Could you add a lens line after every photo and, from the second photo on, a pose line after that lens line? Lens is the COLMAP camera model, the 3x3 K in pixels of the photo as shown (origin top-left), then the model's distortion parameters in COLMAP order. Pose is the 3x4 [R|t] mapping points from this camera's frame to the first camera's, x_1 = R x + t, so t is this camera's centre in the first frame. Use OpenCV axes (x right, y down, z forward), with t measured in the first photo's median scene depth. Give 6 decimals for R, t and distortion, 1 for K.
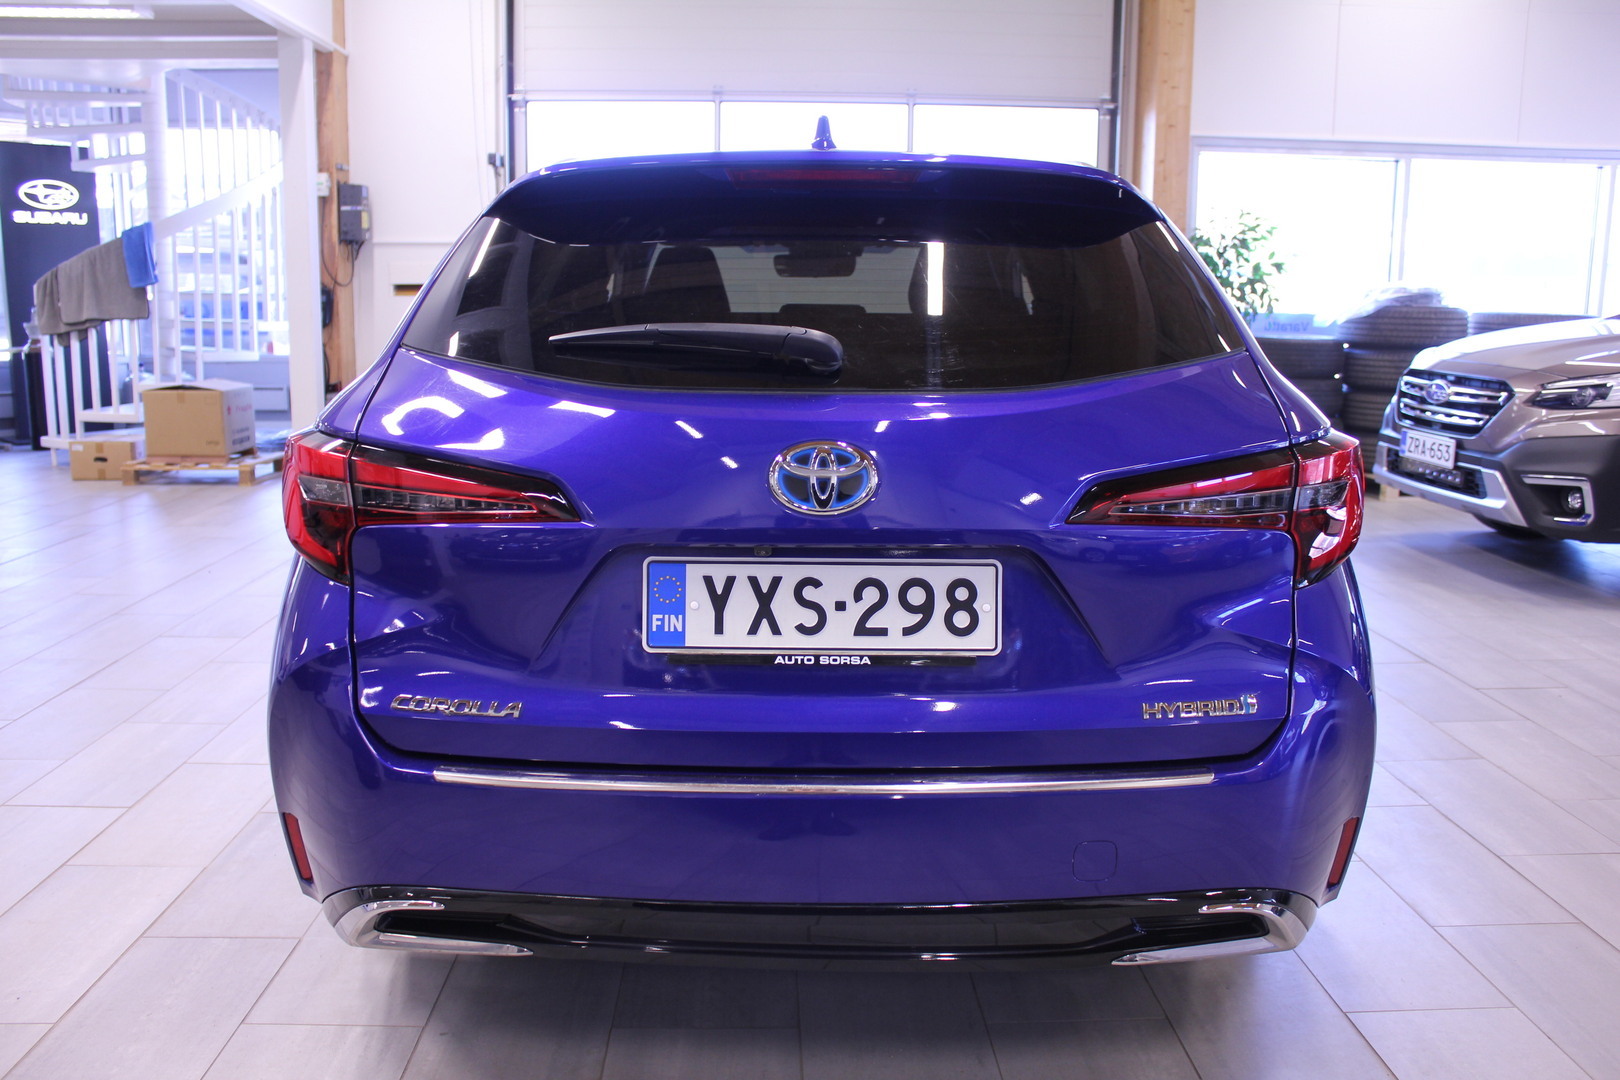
lens RADIAL K [[1346.9, 0, 808.5], [0, 1346.9, 515.5], [0, 0, 1]] dist [-0.155507, 0.142871]
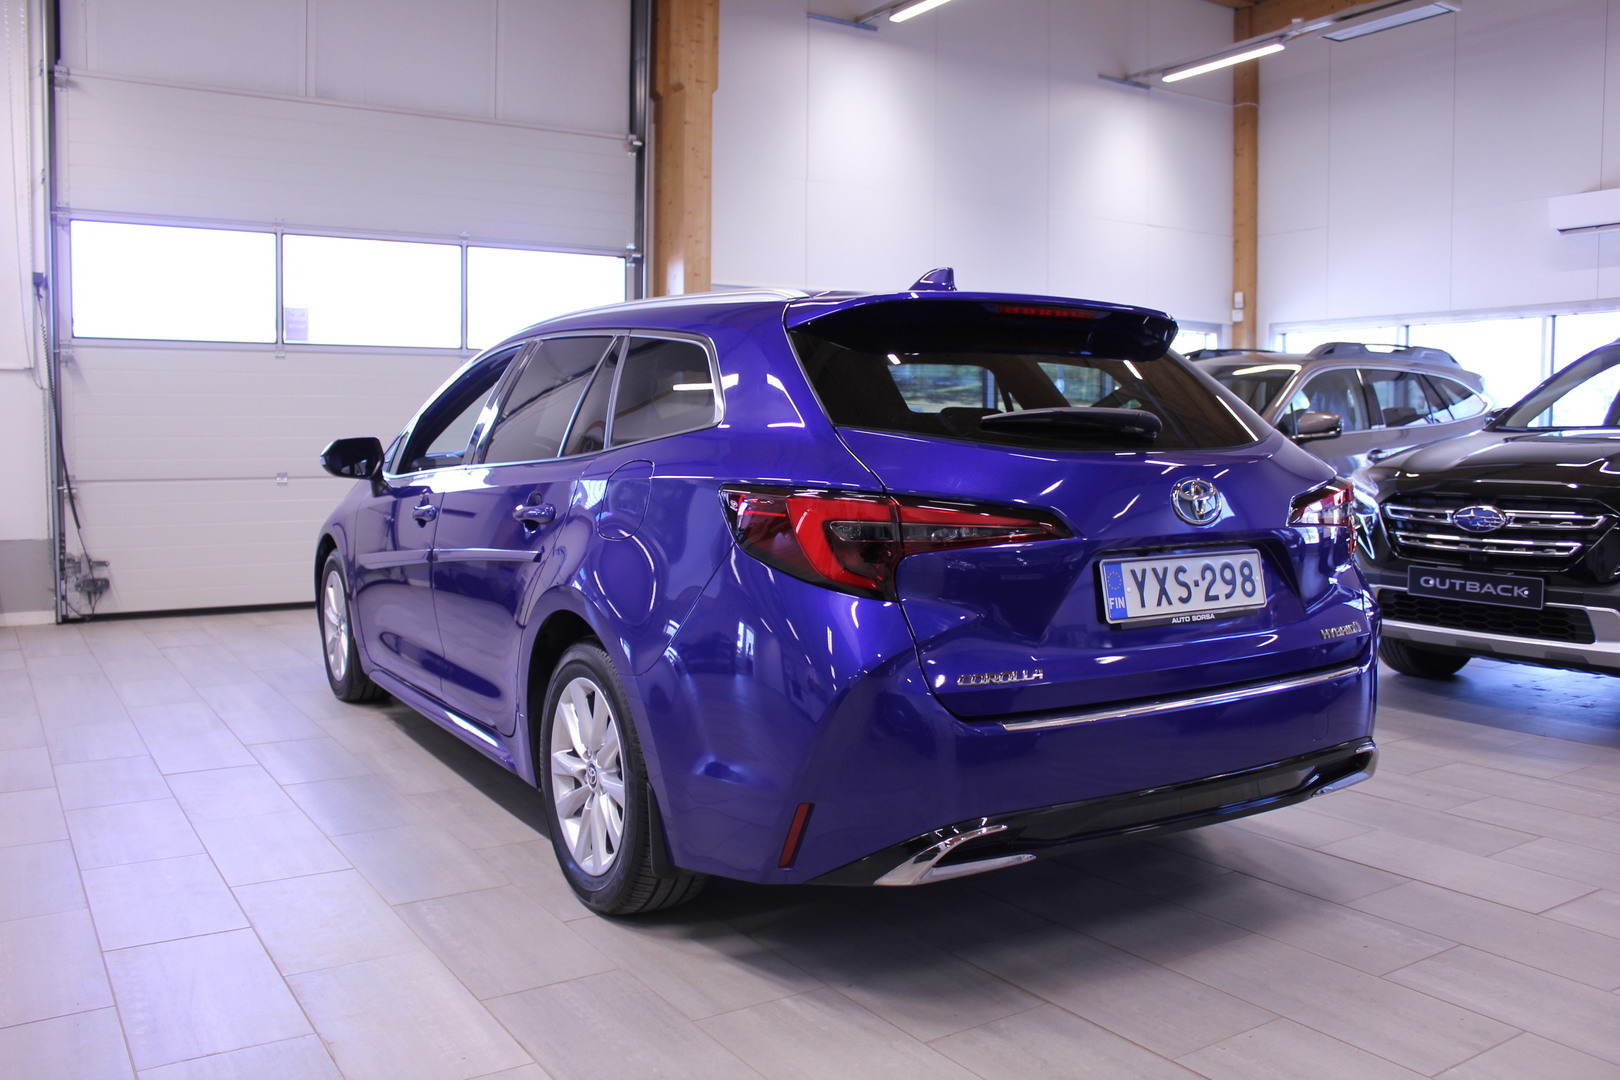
lens RADIAL K [[1346.9, 0, 808.5], [0, 1346.9, 515.5], [0, 0, 1]] dist [-0.155507, 0.142871]
pose [[0.854518, -0.038173, 0.518018, -1.170816], [0.092192, 0.992608, -0.078933, 0.069126], [-0.511175, 0.115207, 0.851720, -0.106907]]
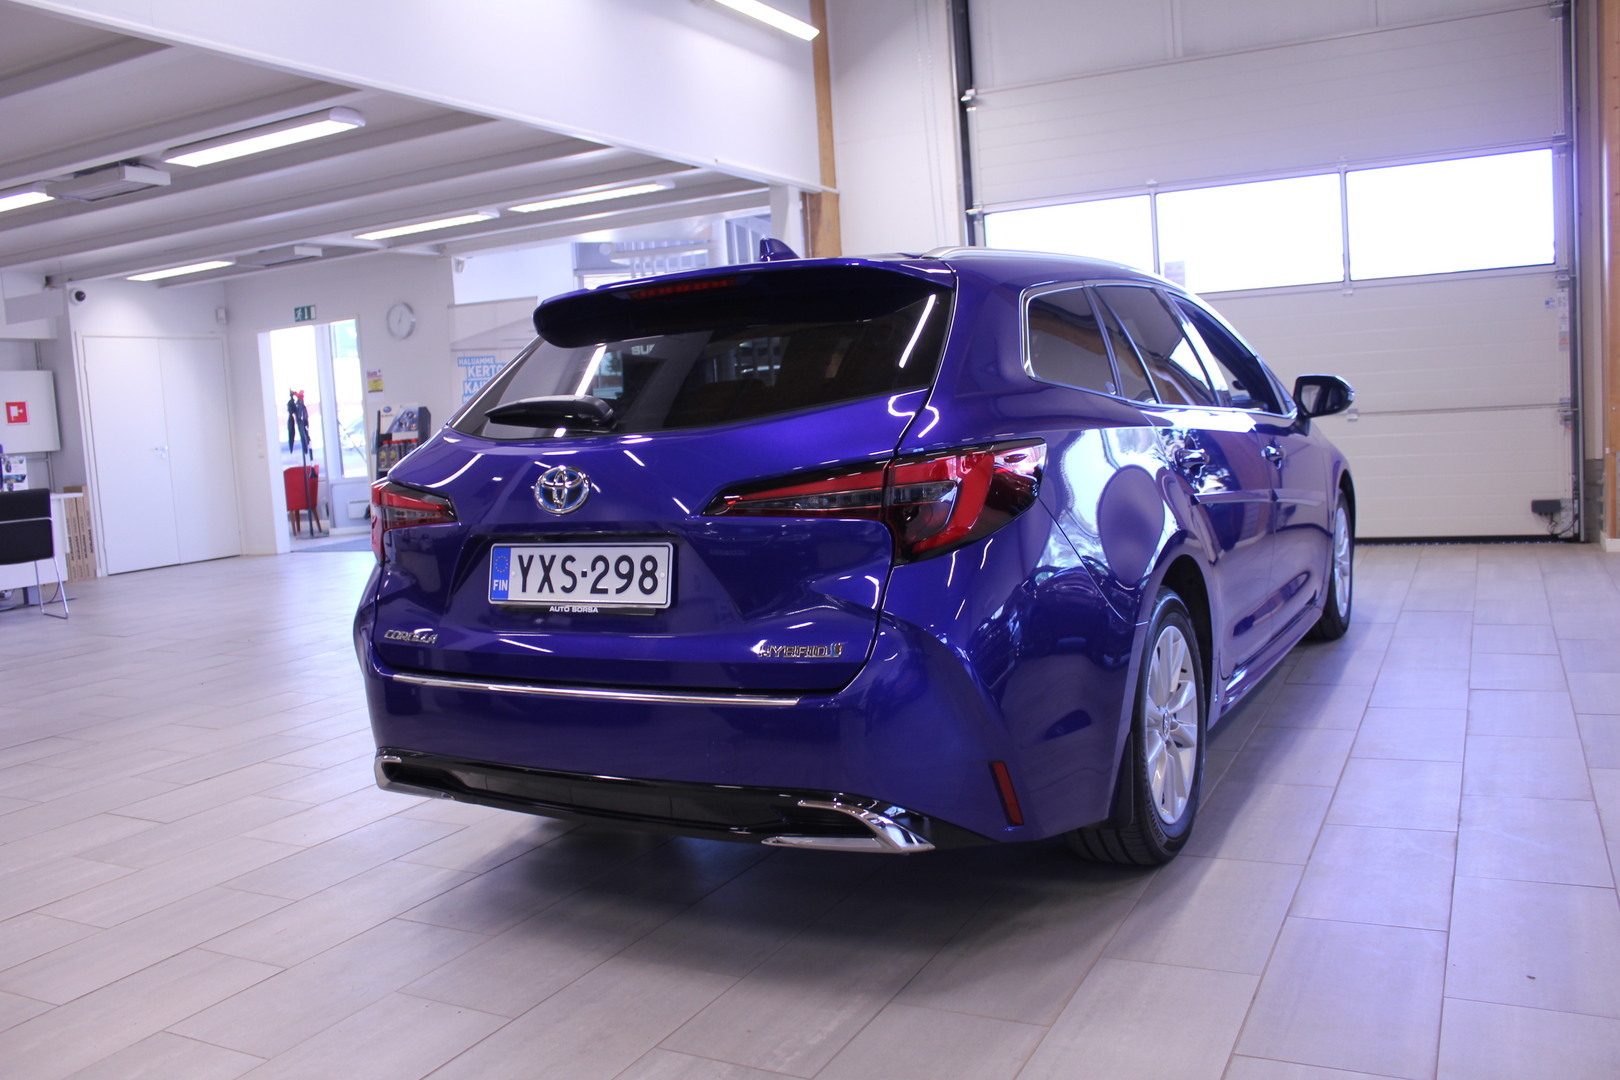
lens RADIAL K [[1329.5, 0, 810.0], [0, 1329.5, 540.0], [0, 0, 1]] dist [-0.164177, 0.145117]
pose [[0.868352, -0.015577, -0.495703, 0.984834], [-0.009695, 0.998782, -0.048369, 0.098544], [0.495853, 0.046807, 0.867144, -0.170061]]
